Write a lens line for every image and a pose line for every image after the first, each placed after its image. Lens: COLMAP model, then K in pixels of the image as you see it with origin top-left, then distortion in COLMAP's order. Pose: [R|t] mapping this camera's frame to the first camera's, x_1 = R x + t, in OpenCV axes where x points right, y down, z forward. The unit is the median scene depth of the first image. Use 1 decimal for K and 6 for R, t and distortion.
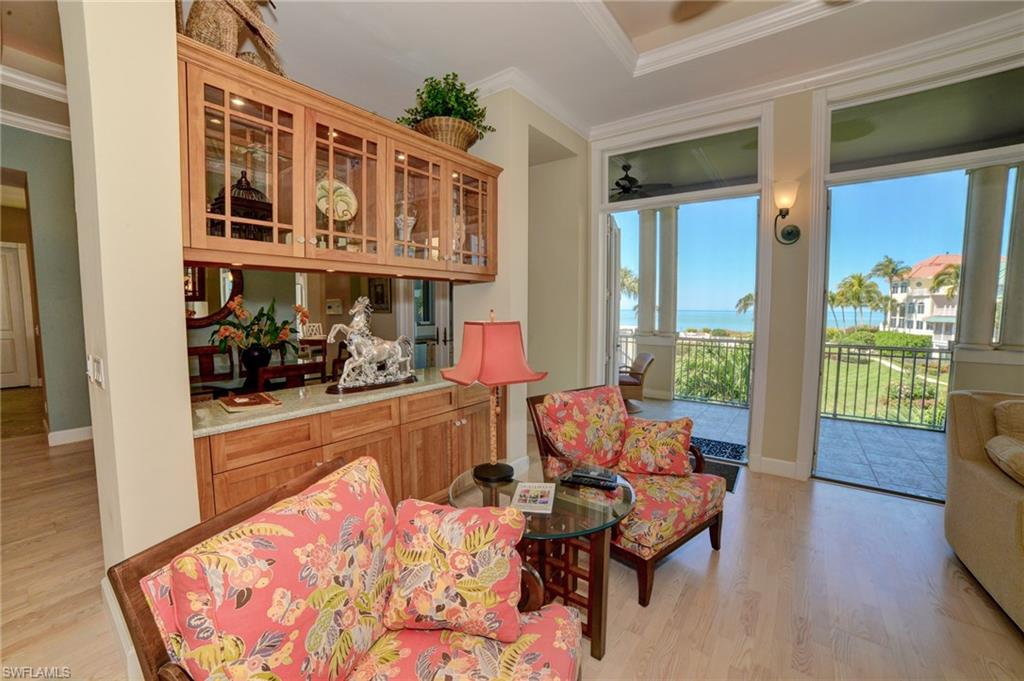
lens RADIAL K [[409.7, 0, 512.0], [0, 409.7, 340.5], [0, 0, 1]] dist [-0.105780, 0.035055]
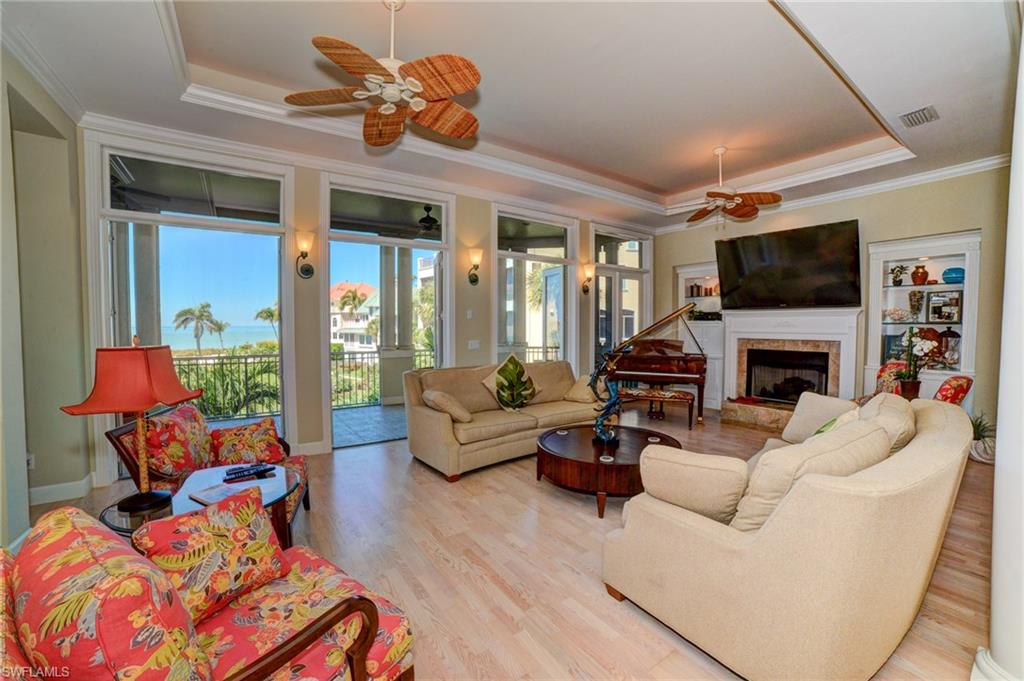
lens RADIAL K [[409.7, 0, 512.0], [0, 409.7, 340.5], [0, 0, 1]] dist [-0.105780, 0.035055]
pose [[0.322634, -0.037478, 0.945781, -0.372871], [0.072591, 0.997253, 0.014755, -0.005010], [-0.943736, 0.063895, 0.324468, -0.093135]]
